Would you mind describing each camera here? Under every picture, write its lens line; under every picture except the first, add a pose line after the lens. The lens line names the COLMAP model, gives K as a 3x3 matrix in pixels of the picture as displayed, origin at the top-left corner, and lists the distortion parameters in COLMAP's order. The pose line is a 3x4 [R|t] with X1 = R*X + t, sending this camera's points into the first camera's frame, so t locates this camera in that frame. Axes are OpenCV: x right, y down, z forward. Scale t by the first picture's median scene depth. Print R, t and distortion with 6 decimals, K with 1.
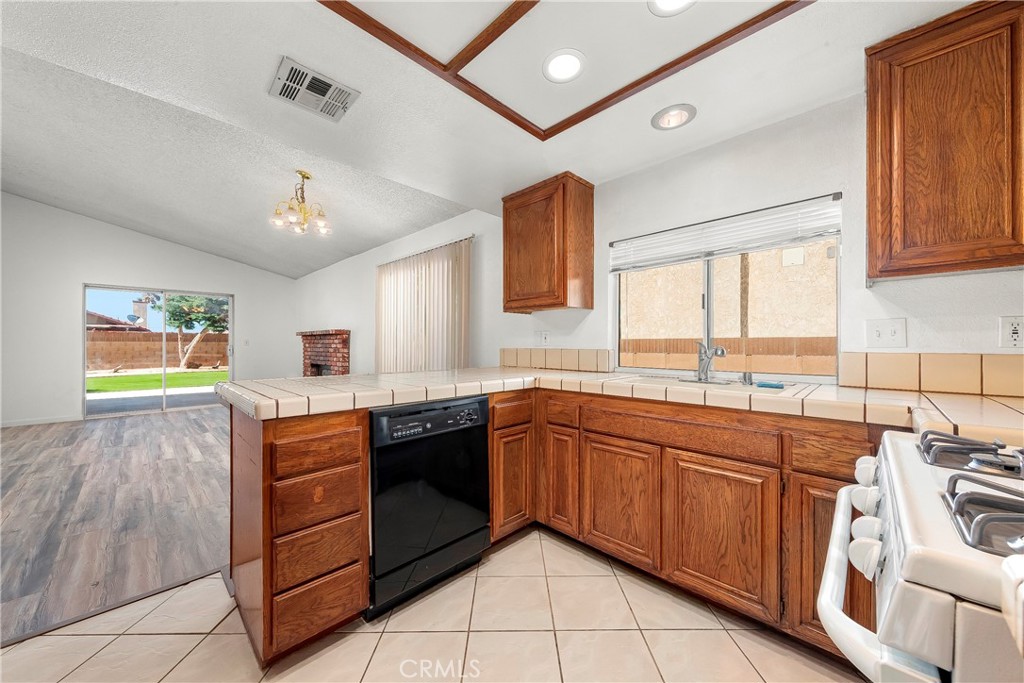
lens RADIAL K [[381.5, 0, 518.8], [0, 381.5, 345.2], [0, 0, 1]] dist [0.005385, -0.000307]
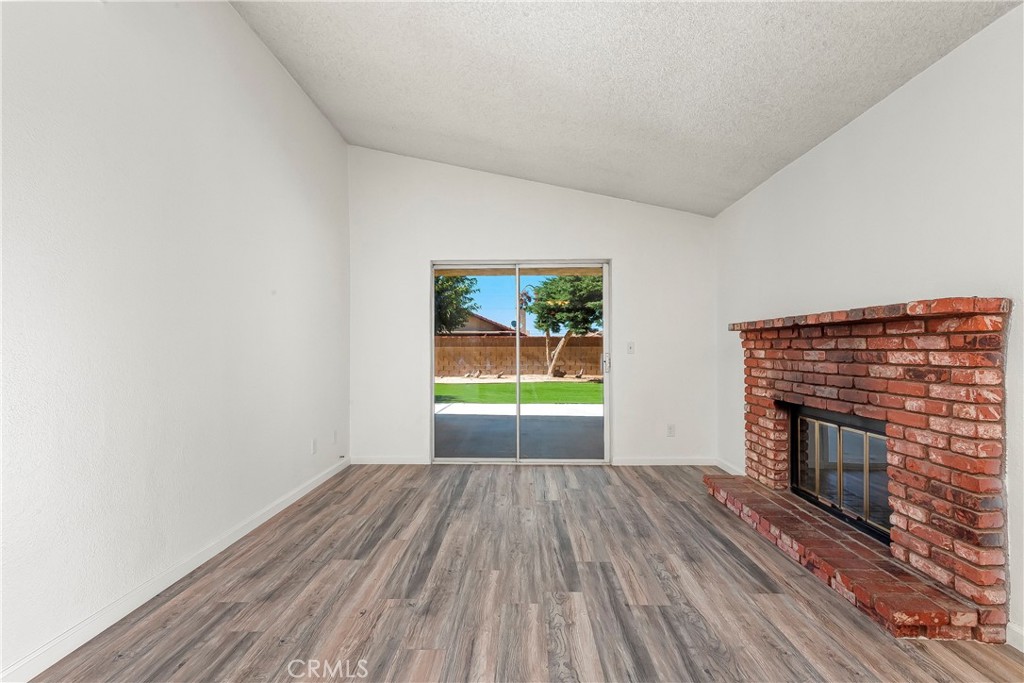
lens RADIAL K [[445.6, 0, 526.3], [0, 445.6, 347.9], [0, 0, 1]] dist [0.009074, -0.001752]
pose [[0.709575, -0.004361, -0.704616, -0.437822], [0.002754, 0.999990, -0.003416, -0.005972], [0.704624, 0.000483, 0.709581, 0.532033]]
